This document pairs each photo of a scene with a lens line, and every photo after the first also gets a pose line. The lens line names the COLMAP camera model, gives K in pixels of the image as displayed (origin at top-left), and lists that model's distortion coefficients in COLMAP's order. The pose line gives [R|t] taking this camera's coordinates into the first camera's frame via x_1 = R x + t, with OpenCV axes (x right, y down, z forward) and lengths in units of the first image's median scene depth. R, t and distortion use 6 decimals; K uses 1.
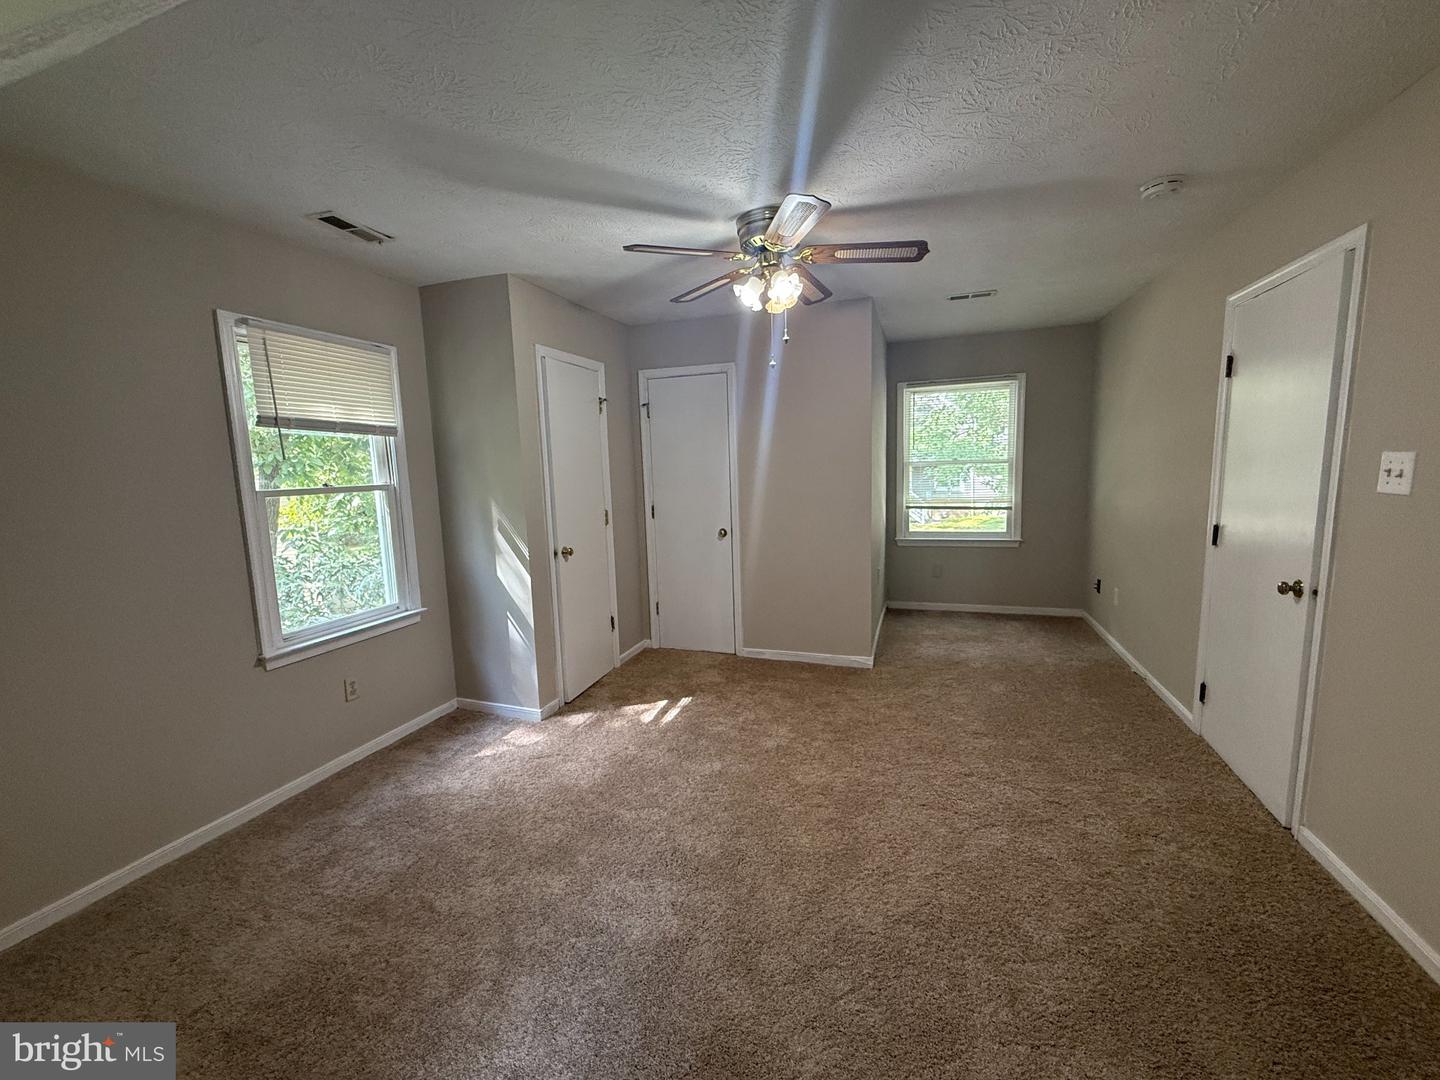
lens RADIAL K [[576.8, 0, 717.6], [0, 576.8, 539.6], [0, 0, 1]] dist [0.000903, -0.000030]
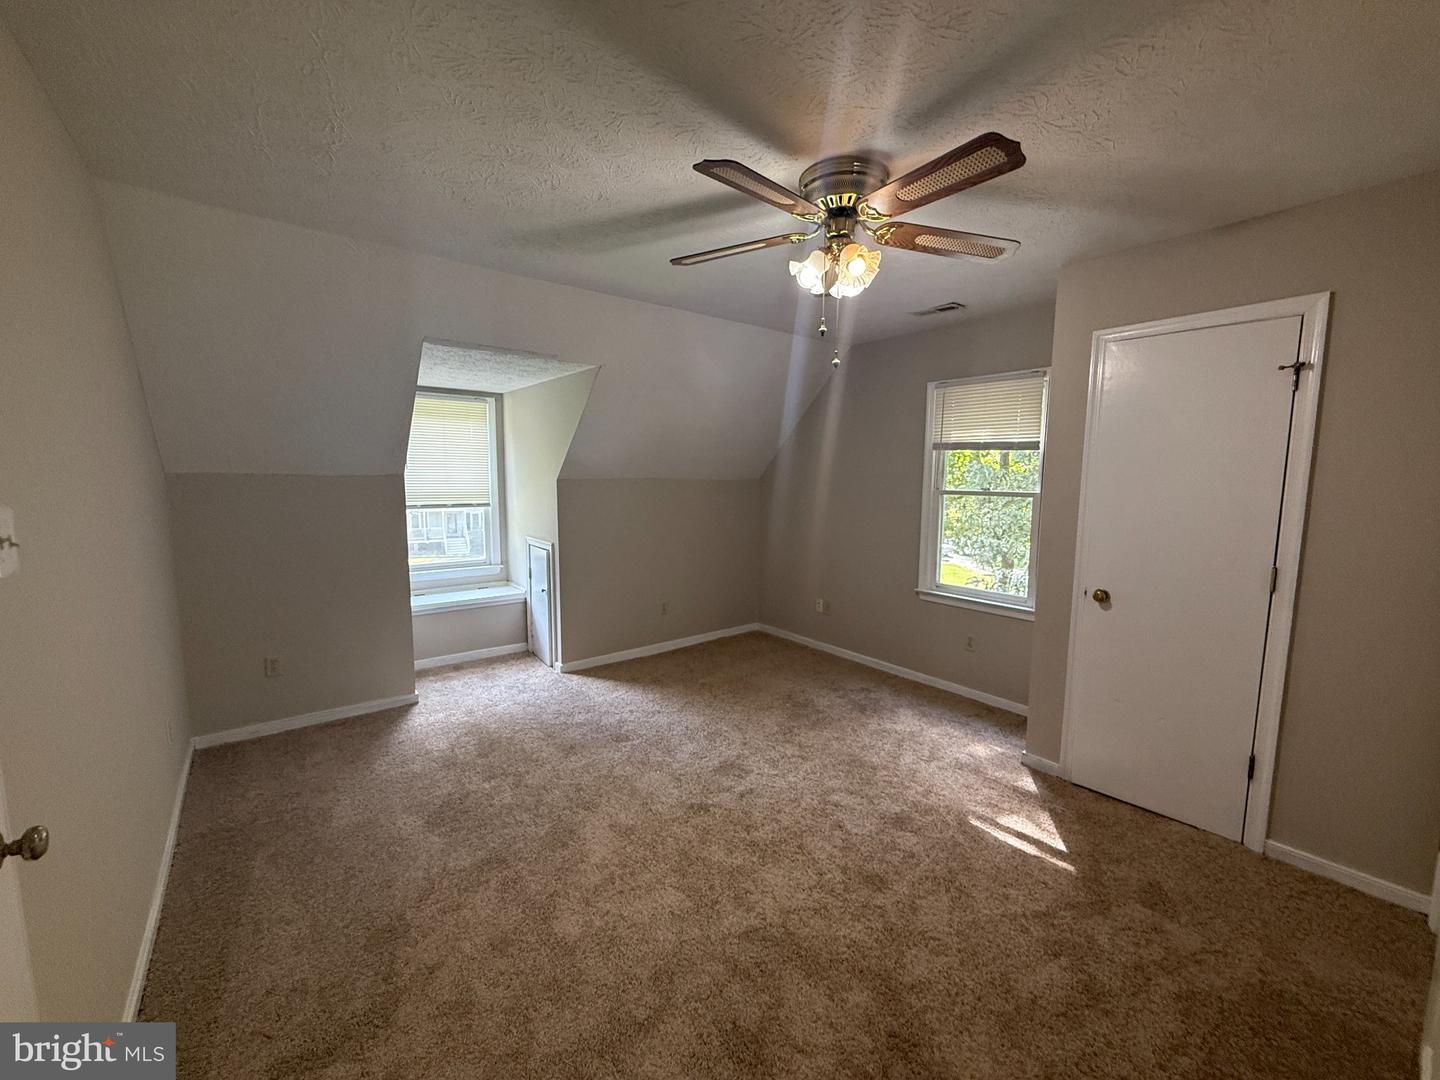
lens RADIAL K [[576.8, 0, 717.6], [0, 576.8, 539.6], [0, 0, 1]] dist [0.000903, -0.000030]
pose [[-0.533861, 0.118328, -0.837252, 0.845116], [-0.107772, 0.972563, 0.206170, -0.203888], [0.838676, 0.200298, -0.506461, 1.266119]]
